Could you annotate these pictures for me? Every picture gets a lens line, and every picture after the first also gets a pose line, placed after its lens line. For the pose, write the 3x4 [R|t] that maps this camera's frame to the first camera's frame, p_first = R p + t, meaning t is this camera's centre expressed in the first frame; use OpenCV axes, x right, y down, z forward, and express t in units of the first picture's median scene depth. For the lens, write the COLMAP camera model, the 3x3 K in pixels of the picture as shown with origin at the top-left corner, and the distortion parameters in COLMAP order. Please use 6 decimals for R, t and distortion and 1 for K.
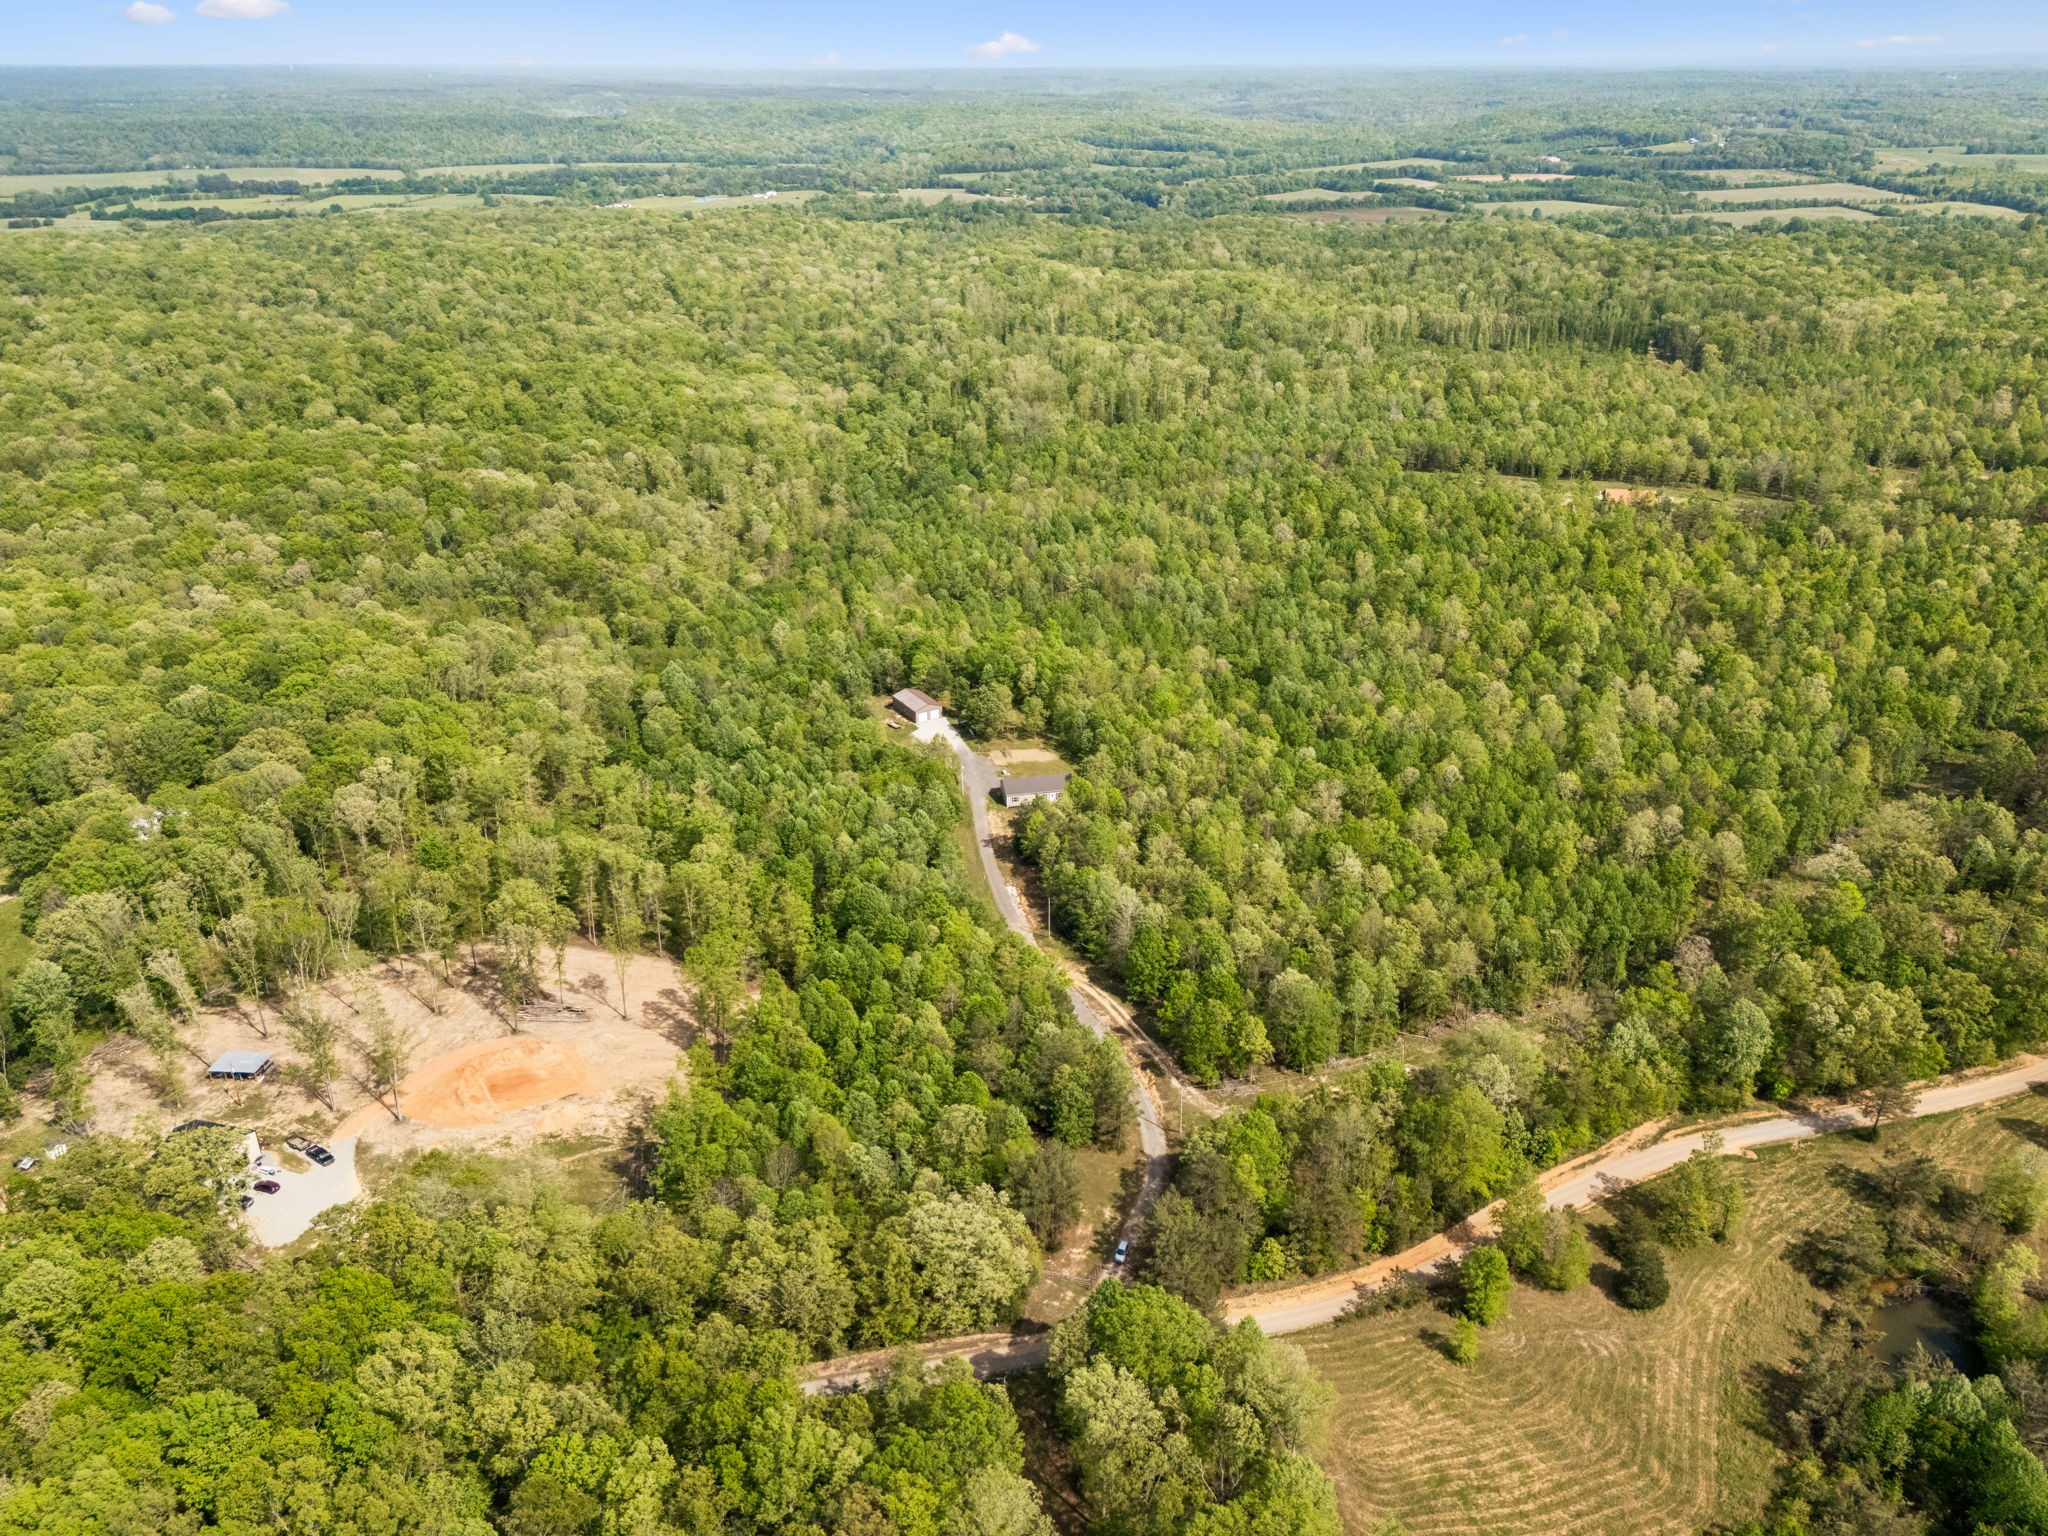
lens RADIAL K [[1519.3, 0, 1024.0], [0, 1519.3, 768.0], [0, 0, 1]] dist [0.118075, -0.119670]
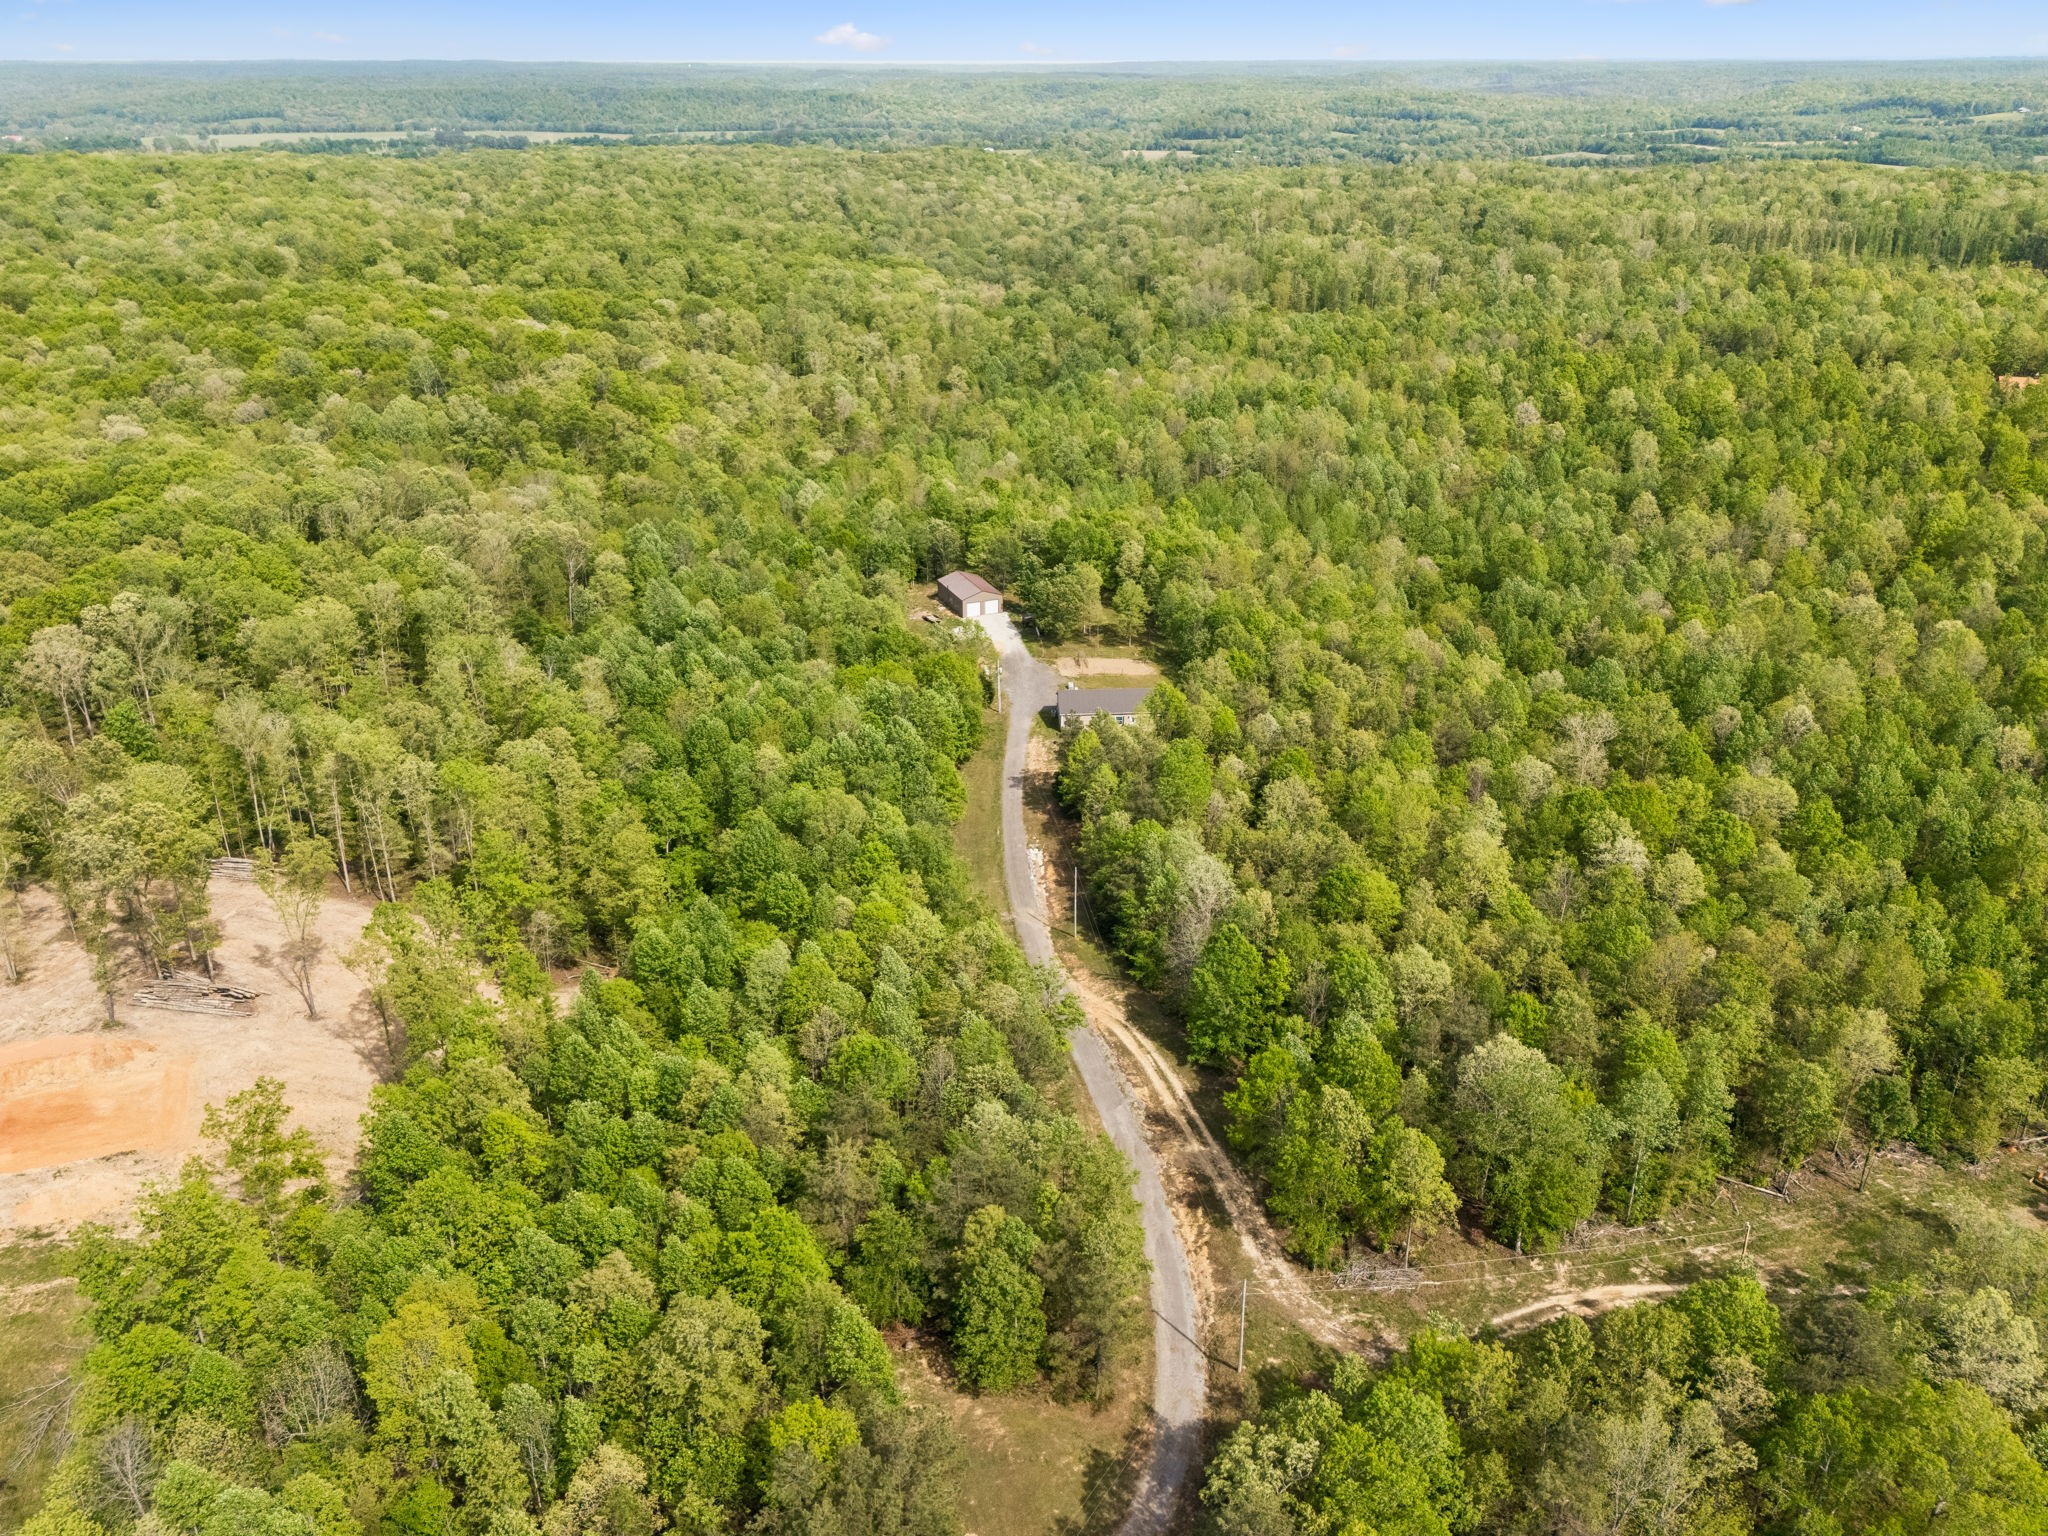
lens RADIAL K [[1527.0, 0, 1013.3], [0, 1527.0, 778.4], [0, 0, 1]] dist [0.054690, -0.028071]
pose [[0.988491, 0.064034, -0.137057, 0.054233], [-0.062965, 0.997942, 0.012122, 0.035767], [0.137551, -0.003353, 0.990489, 0.329939]]
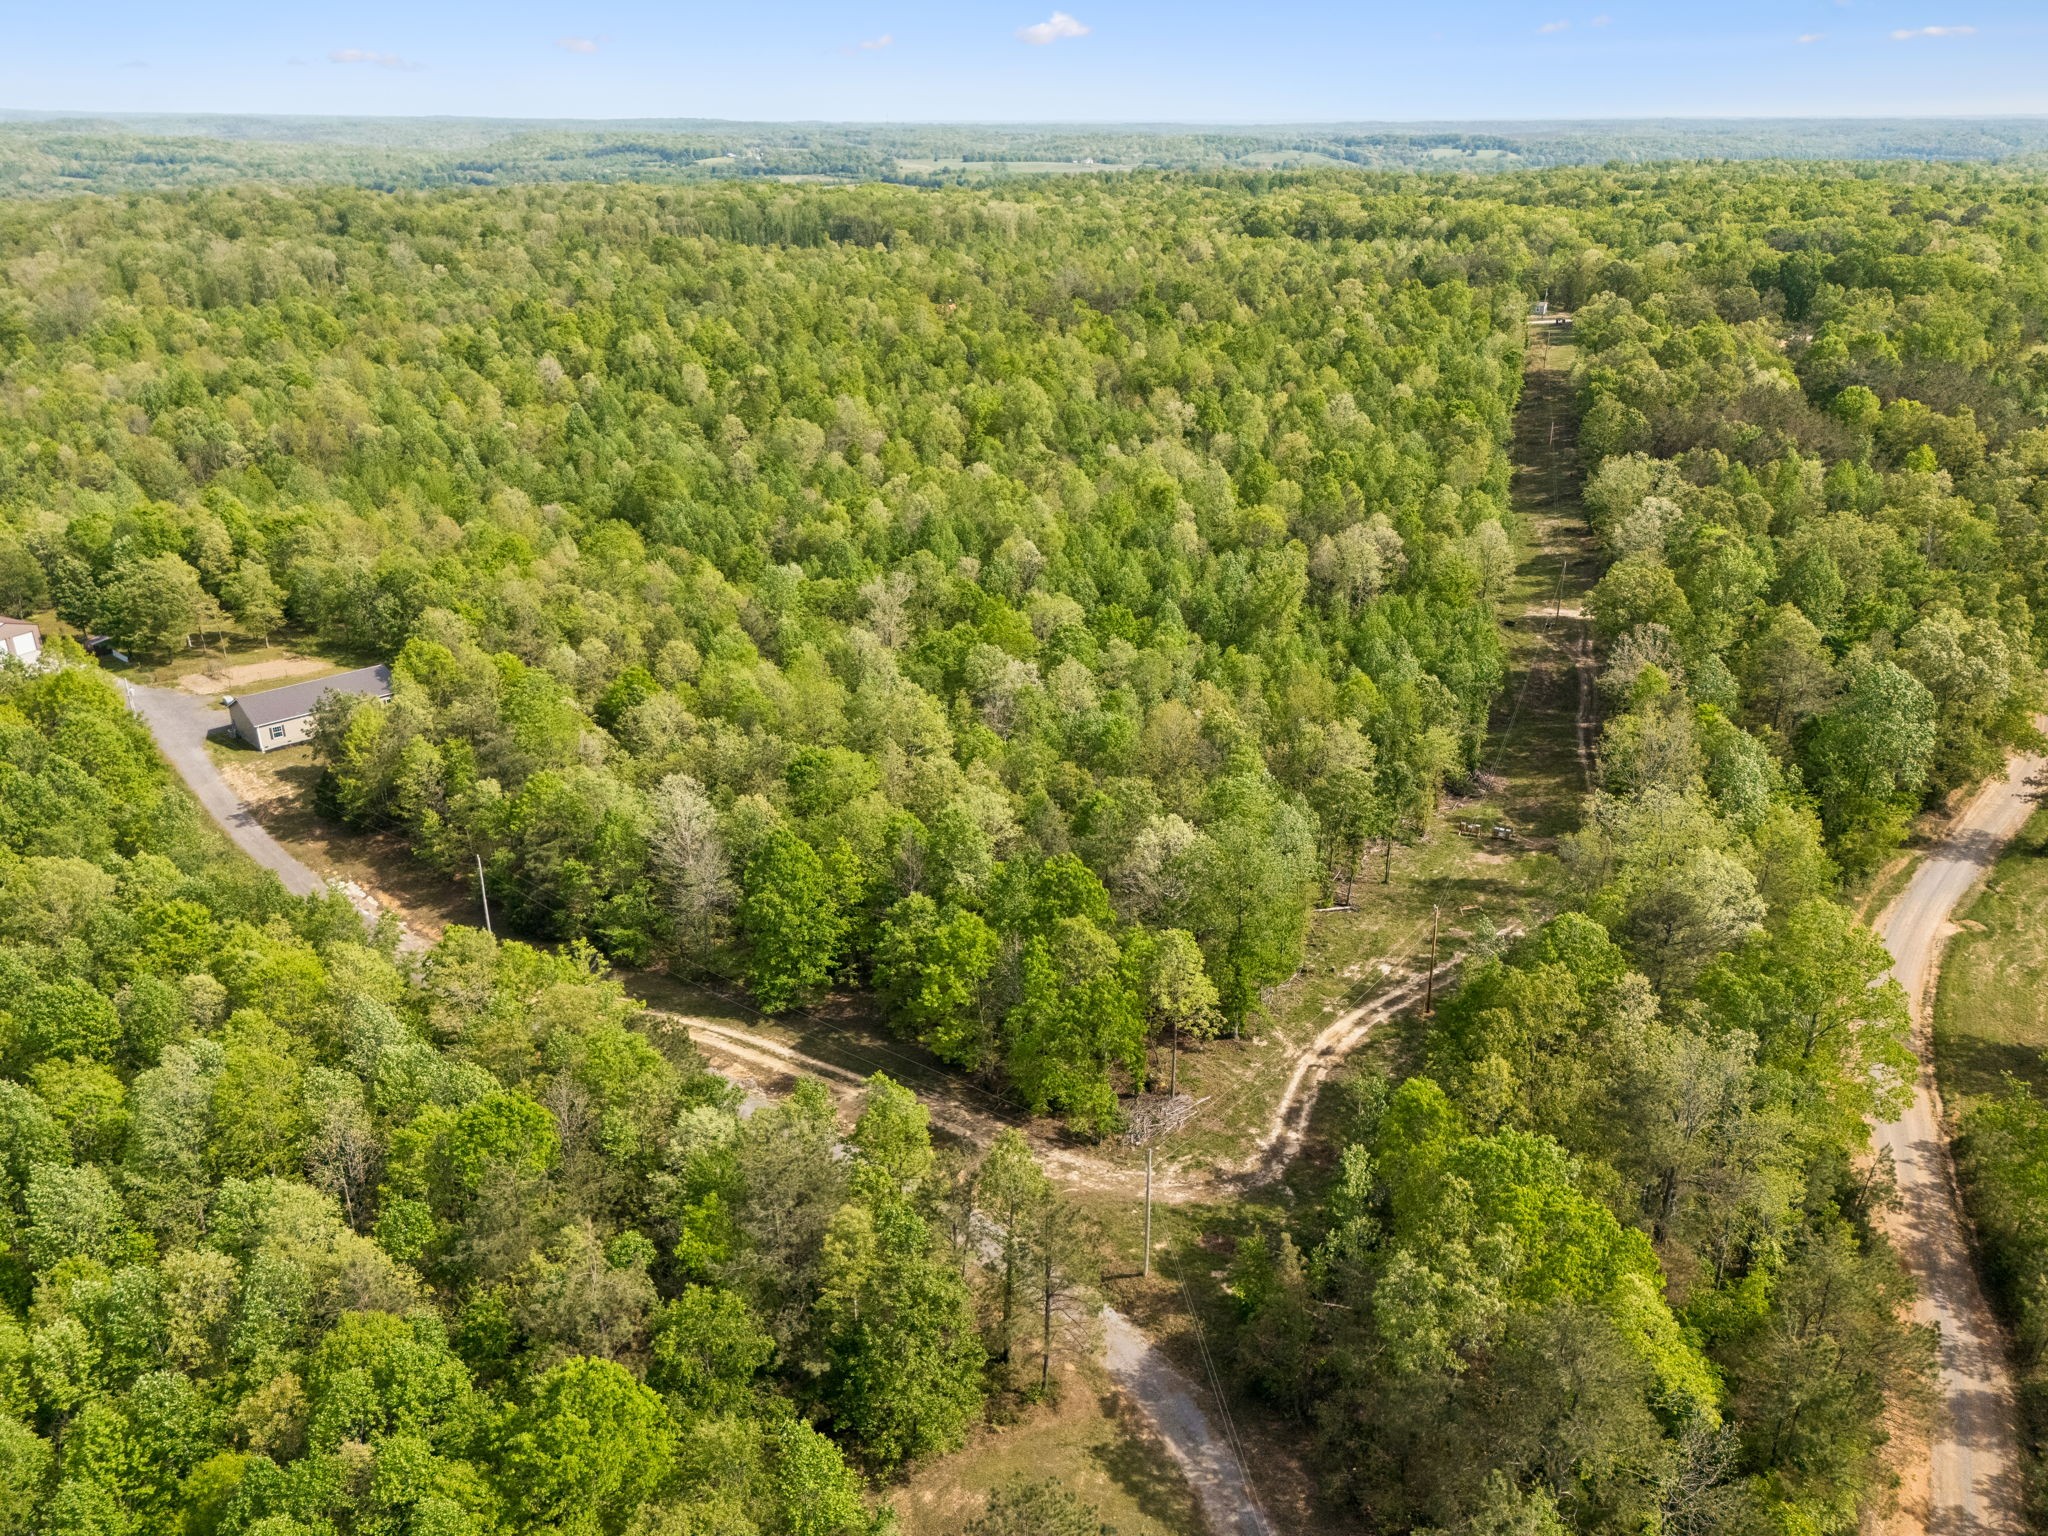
lens RADIAL K [[1519.3, 0, 1024.0], [0, 1519.3, 768.0], [0, 0, 1]] dist [0.118075, -0.119670]
pose [[0.841183, -0.211139, 0.497826, -0.049168], [0.226117, 0.973611, 0.030857, 0.064489], [-0.491205, 0.086611, 0.866728, 0.429435]]
